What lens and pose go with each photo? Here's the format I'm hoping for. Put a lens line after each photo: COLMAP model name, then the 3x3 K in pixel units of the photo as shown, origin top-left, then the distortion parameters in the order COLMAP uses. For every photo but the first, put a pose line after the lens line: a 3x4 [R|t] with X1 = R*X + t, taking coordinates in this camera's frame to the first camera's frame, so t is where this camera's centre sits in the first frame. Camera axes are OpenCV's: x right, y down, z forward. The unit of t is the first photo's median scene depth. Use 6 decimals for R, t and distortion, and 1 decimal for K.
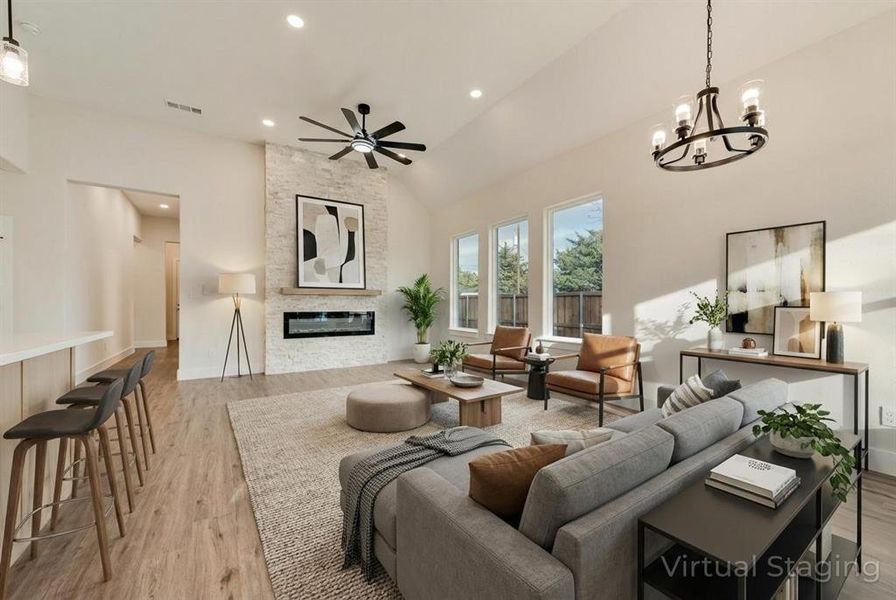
lens RADIAL K [[356.2, 0, 447.6], [0, 356.2, 303.6], [0, 0, 1]] dist [0.009778, -0.002853]
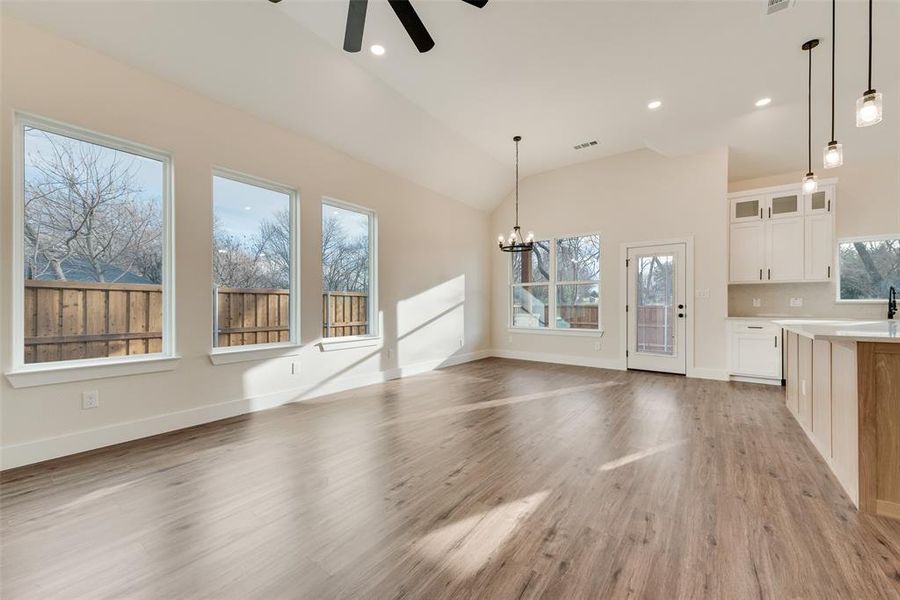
lens RADIAL K [[352.7, 0, 447.4], [0, 352.7, 302.9], [0, 0, 1]] dist [0.004298, 0.000146]
pose [[-0.348804, 0.004525, 0.937185, -0.770237], [-0.004197, 0.999971, -0.006391, 0.003767], [-0.937186, -0.006163, -0.348775, 1.159103]]
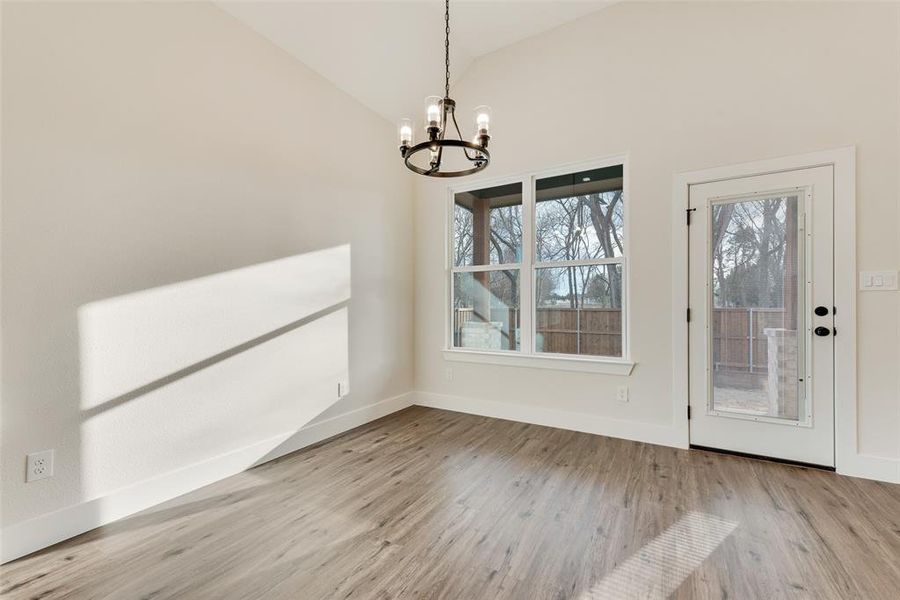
lens RADIAL K [[367.4, 0, 453.8], [0, 367.4, 304.5], [0, 0, 1]] dist [0.002506, 0.000081]
pose [[-0.466299, 0.007785, 0.884593, -0.107049], [-0.002899, 0.999942, -0.010328, 0.002821], [-0.884623, -0.007380, -0.466249, 0.702768]]
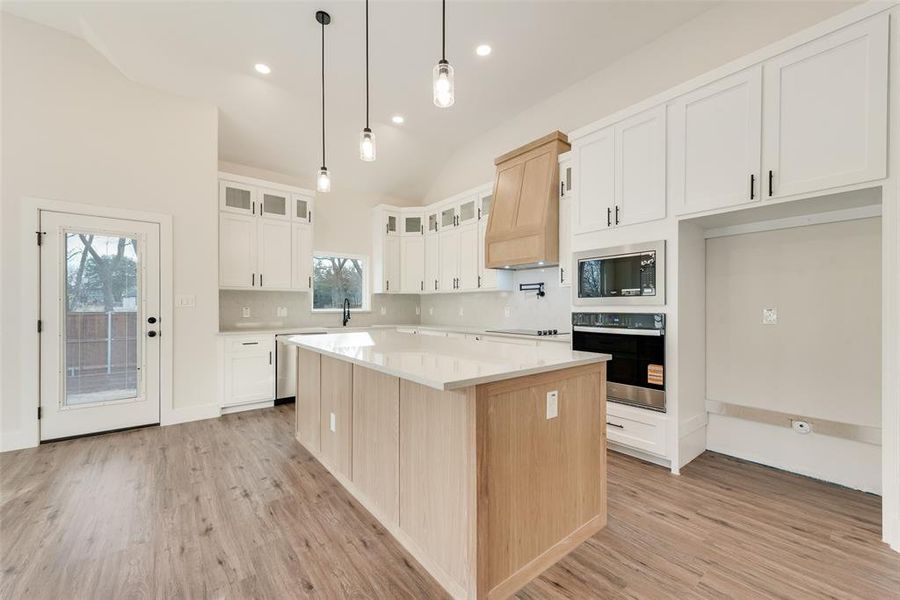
lens RADIAL K [[357.8, 0, 446.4], [0, 357.8, 307.6], [0, 0, 1]] dist [0.009778, -0.002853]
pose [[-0.994799, 0.001317, -0.101854, -0.465456], [0.001512, 0.999997, -0.001844, -0.021931], [0.101851, -0.001989, -0.994798, 0.828735]]
